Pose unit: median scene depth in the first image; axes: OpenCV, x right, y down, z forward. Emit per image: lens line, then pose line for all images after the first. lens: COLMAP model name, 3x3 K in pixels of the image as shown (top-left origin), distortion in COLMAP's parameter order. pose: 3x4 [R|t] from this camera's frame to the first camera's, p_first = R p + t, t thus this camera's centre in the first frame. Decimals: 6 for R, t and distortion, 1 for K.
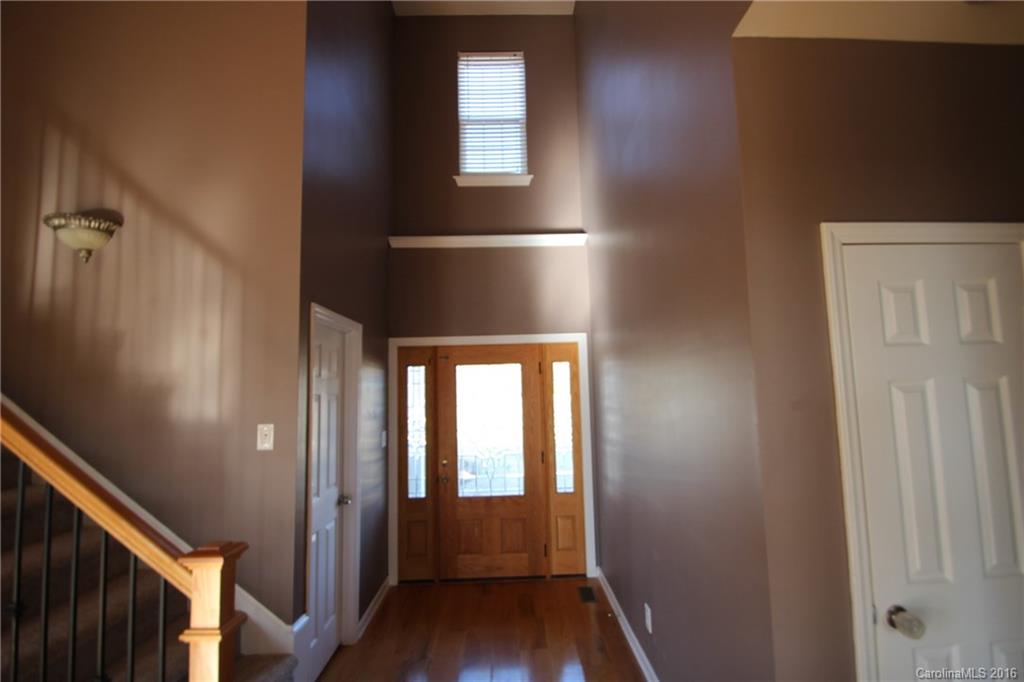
lens RADIAL K [[473.0, 0, 523.9], [0, 473.0, 346.6], [0, 0, 1]] dist [0.014991, -0.018818]
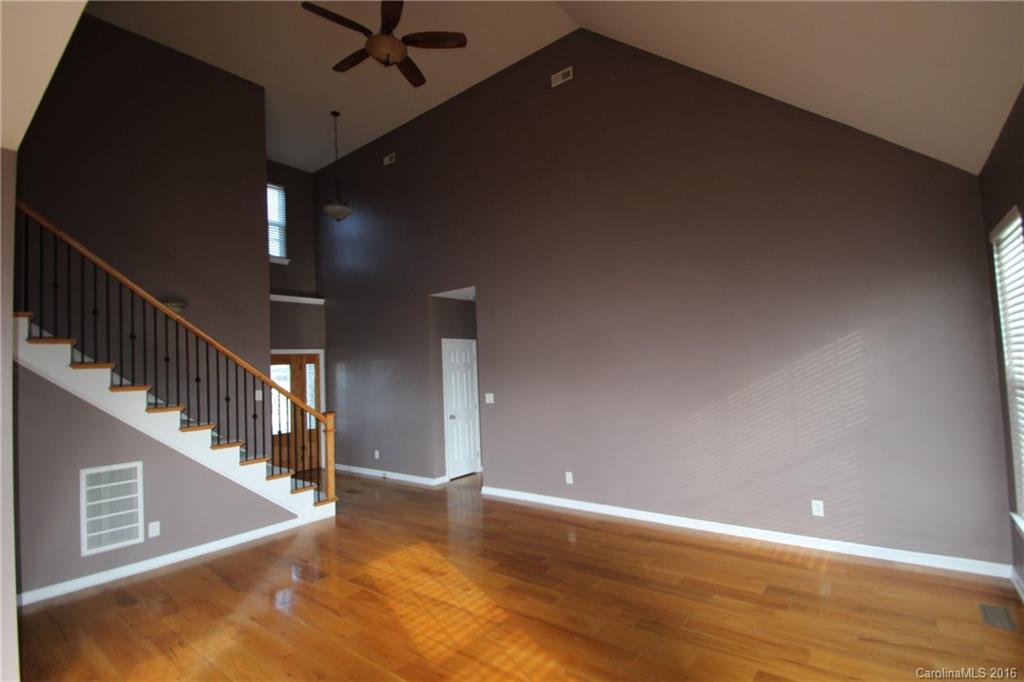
lens RADIAL K [[473.0, 0, 523.9], [0, 473.0, 346.6], [0, 0, 1]] dist [0.014991, -0.018818]
pose [[0.631049, 0.031181, 0.775116, -0.894876], [-0.042155, 0.999094, -0.005871, -0.063918], [-0.774597, -0.028970, 0.631792, -0.932425]]
